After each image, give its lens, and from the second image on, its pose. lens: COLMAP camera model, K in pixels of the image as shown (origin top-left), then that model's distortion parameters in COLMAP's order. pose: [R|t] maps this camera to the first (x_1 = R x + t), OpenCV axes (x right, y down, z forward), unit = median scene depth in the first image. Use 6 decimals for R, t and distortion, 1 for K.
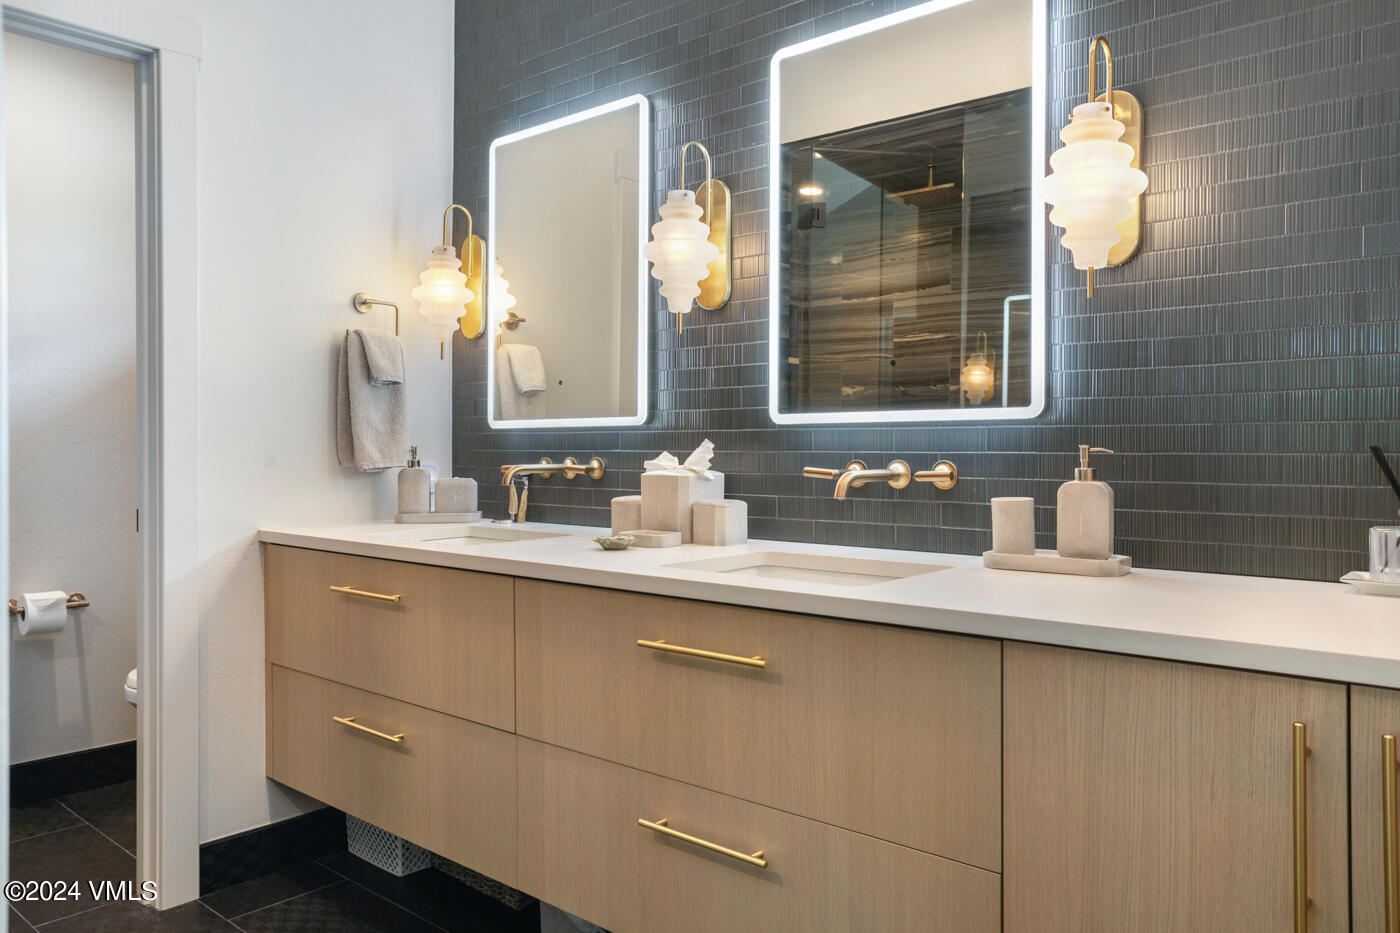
lens RADIAL K [[1052.6, 0, 700.5], [0, 1052.6, 465.7], [0, 0, 1]] dist [0.016128, 0.008756]
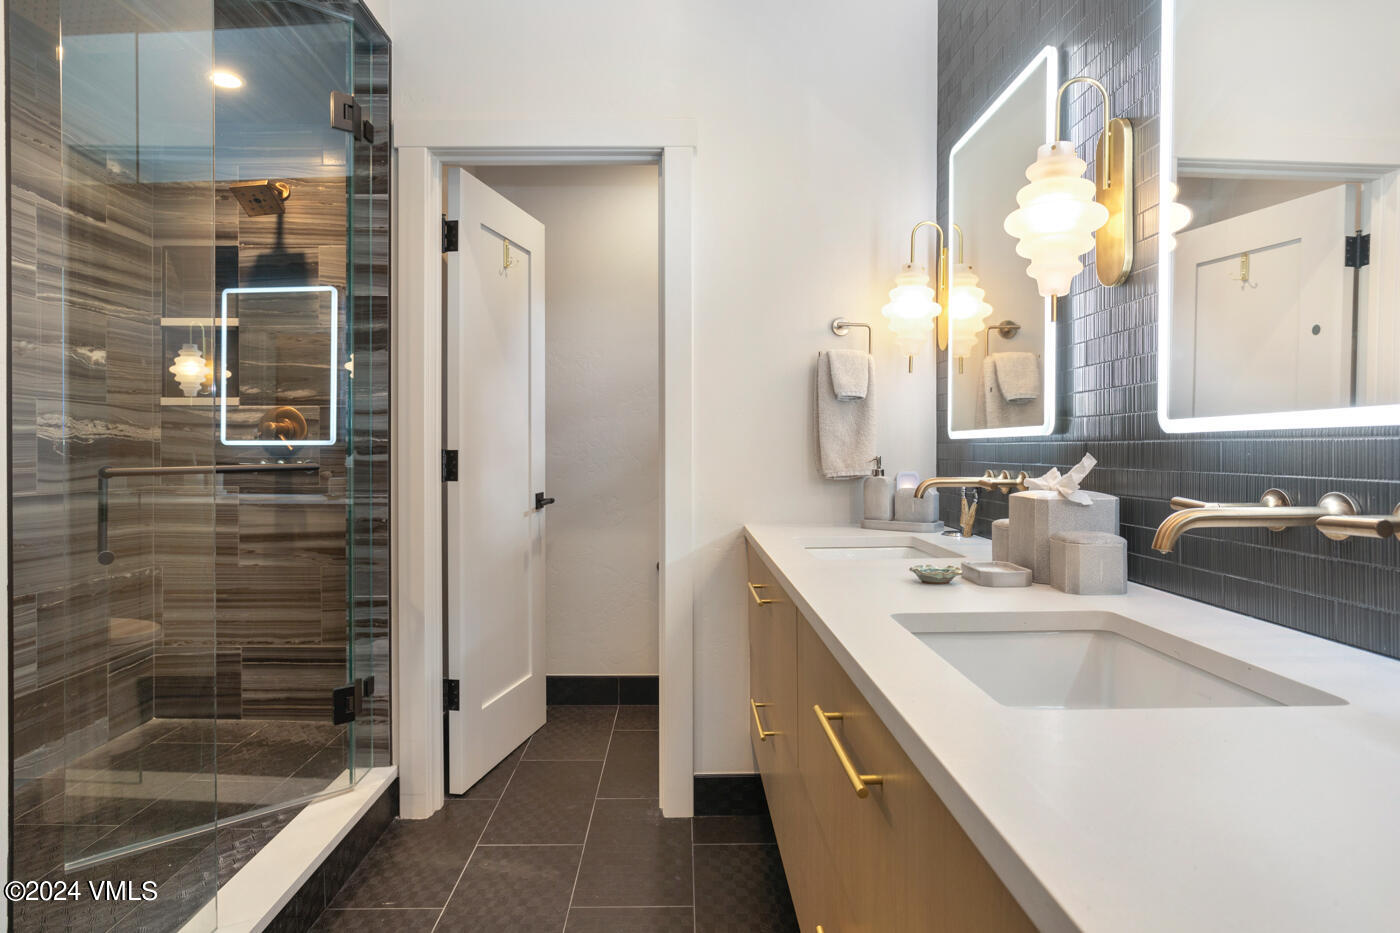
lens RADIAL K [[810.7, 0, 698.2], [0, 810.7, 457.0], [0, 0, 1]] dist [-0.004427, 0.000662]
pose [[0.685465, 0.009593, -0.728042, 0.221080], [-0.014925, 0.999888, -0.000878, -0.015970], [0.727952, 0.011468, 0.685532, 0.340101]]
